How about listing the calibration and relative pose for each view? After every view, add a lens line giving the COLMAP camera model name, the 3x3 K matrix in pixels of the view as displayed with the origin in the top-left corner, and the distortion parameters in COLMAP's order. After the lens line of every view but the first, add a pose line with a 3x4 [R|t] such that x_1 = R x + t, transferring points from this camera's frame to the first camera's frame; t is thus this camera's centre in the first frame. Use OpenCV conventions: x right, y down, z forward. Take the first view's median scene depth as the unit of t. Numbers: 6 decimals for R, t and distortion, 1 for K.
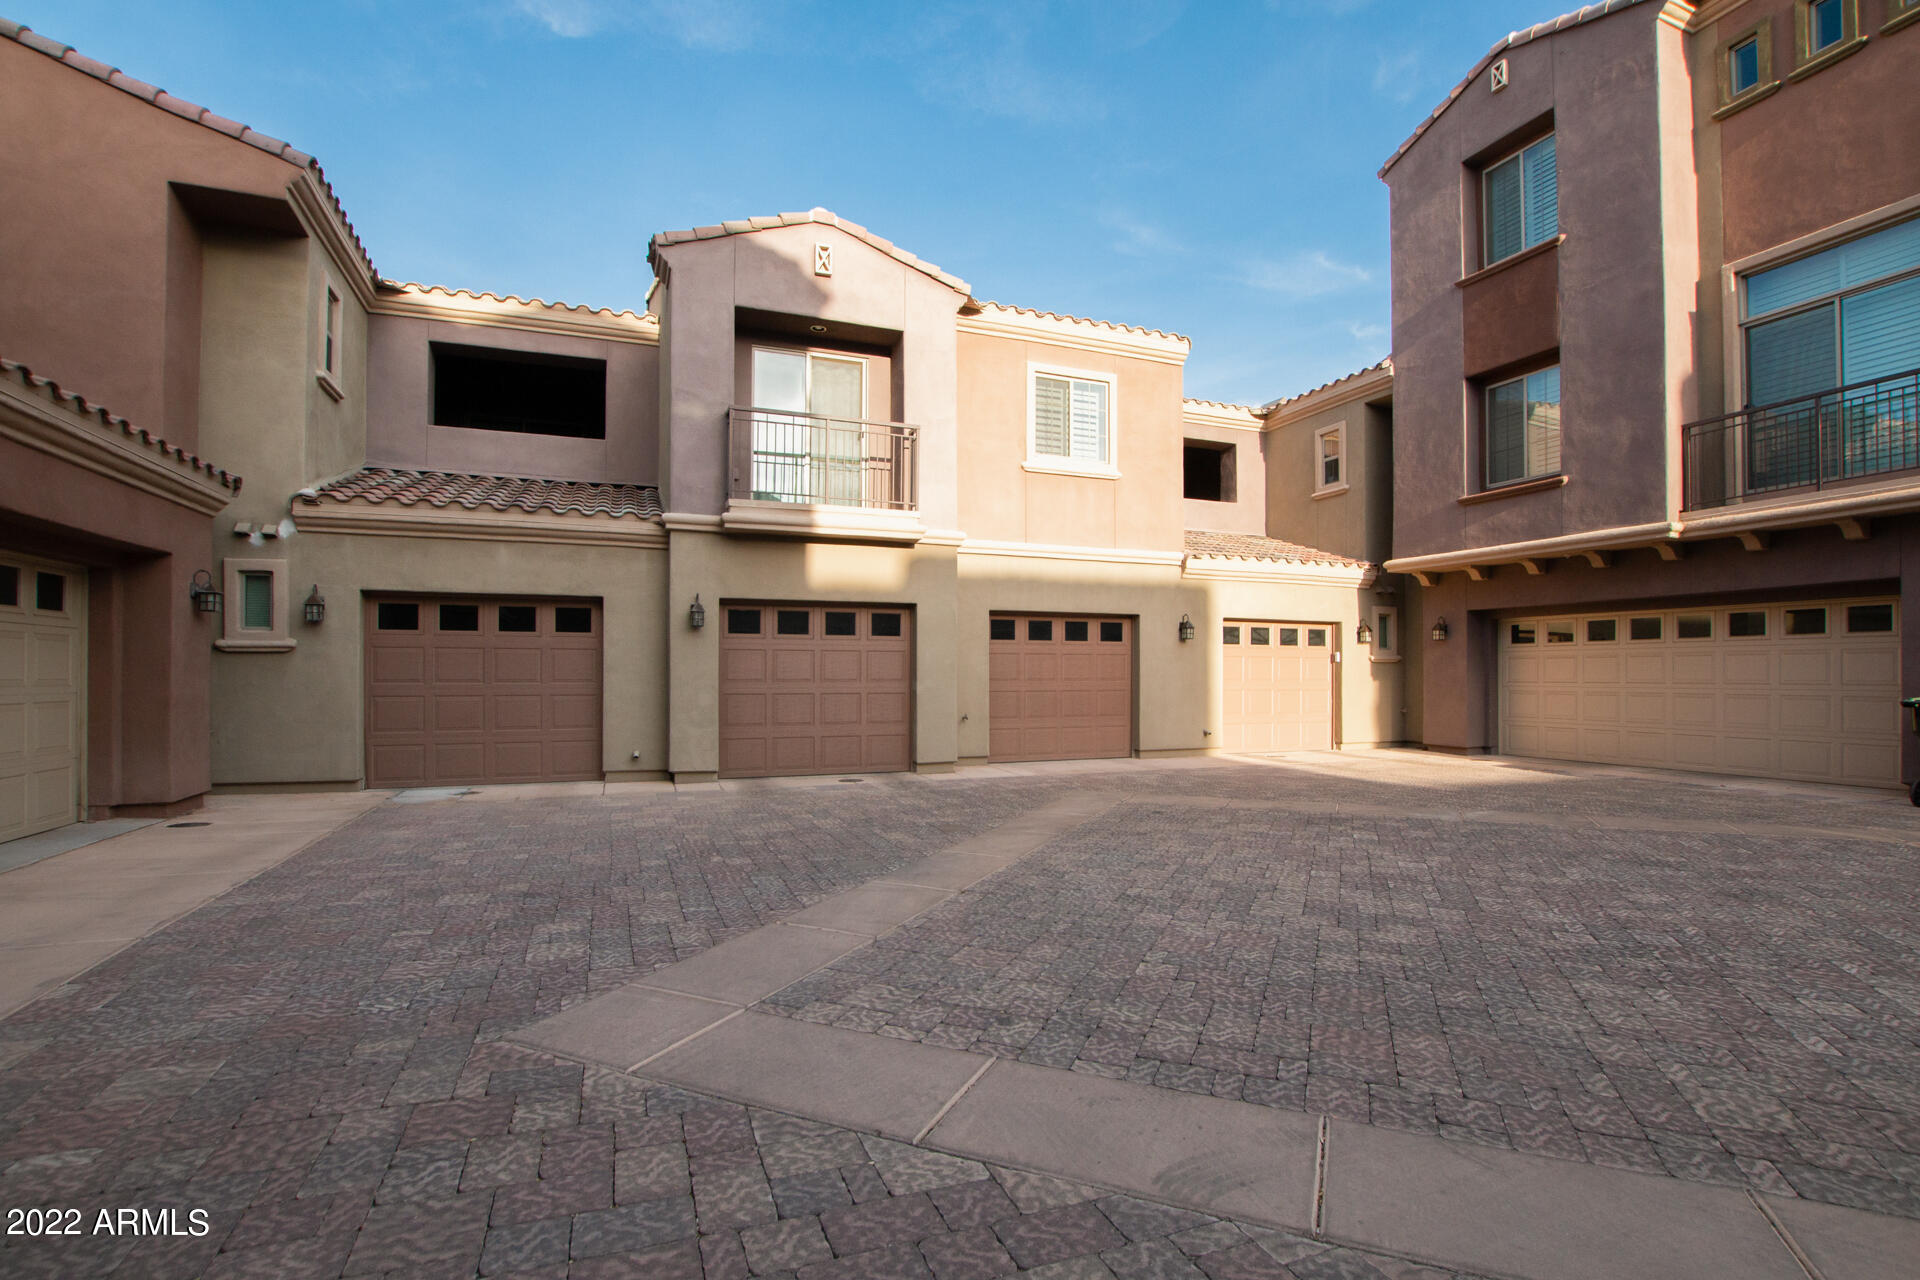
lens RADIAL K [[880.5, 0, 959.1], [0, 880.5, 645.5], [0, 0, 1]] dist [-0.030615, 0.004581]
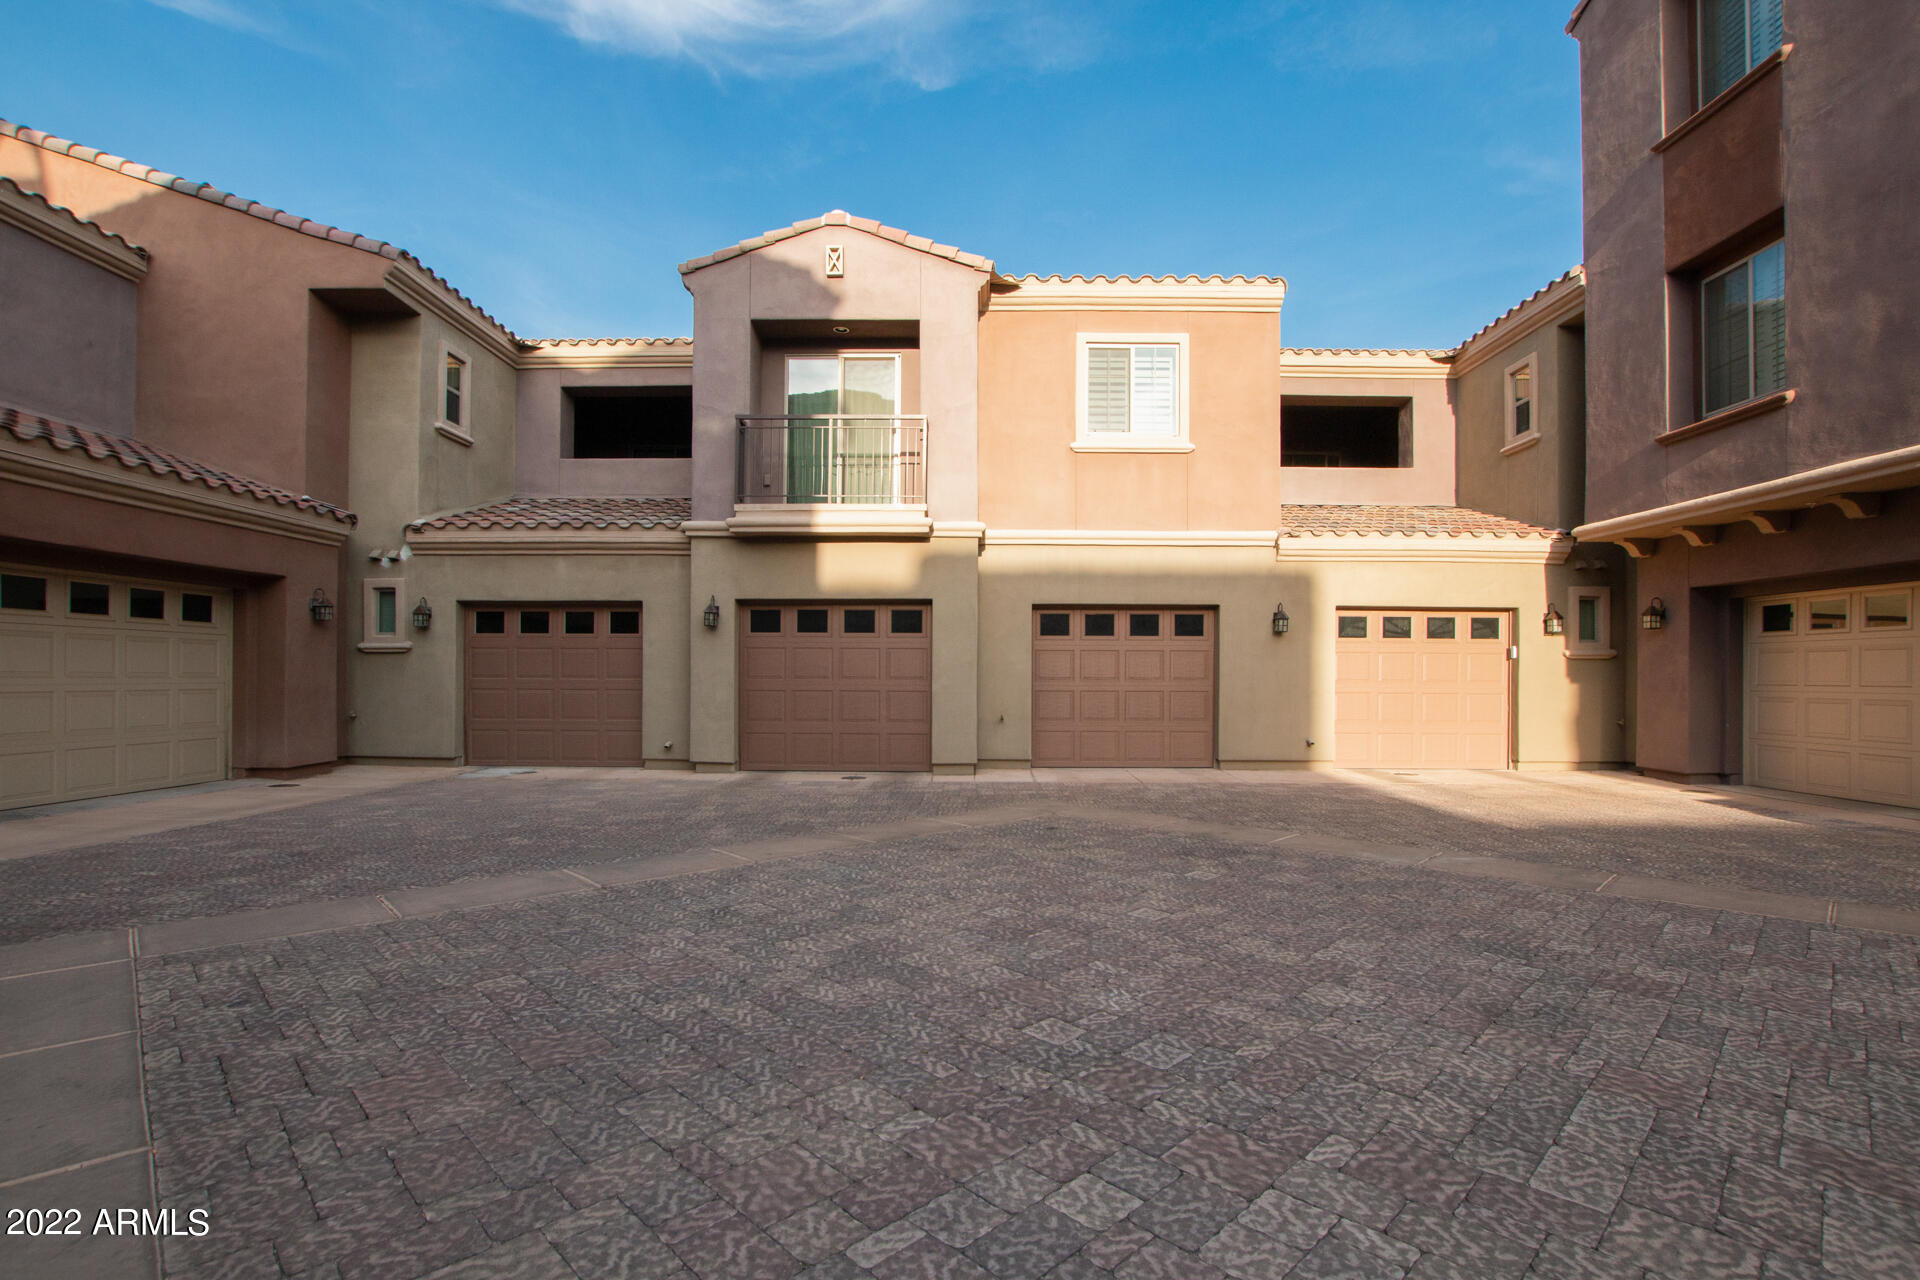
lens RADIAL K [[880.5, 0, 956.1], [0, 880.5, 649.2], [0, 0, 1]] dist [-0.030615, 0.004581]
pose [[0.927456, -0.007805, -0.373850, 0.348271], [0.008413, 0.999965, -0.000005, 0.008029], [0.373837, -0.003141, 0.927489, 0.114396]]
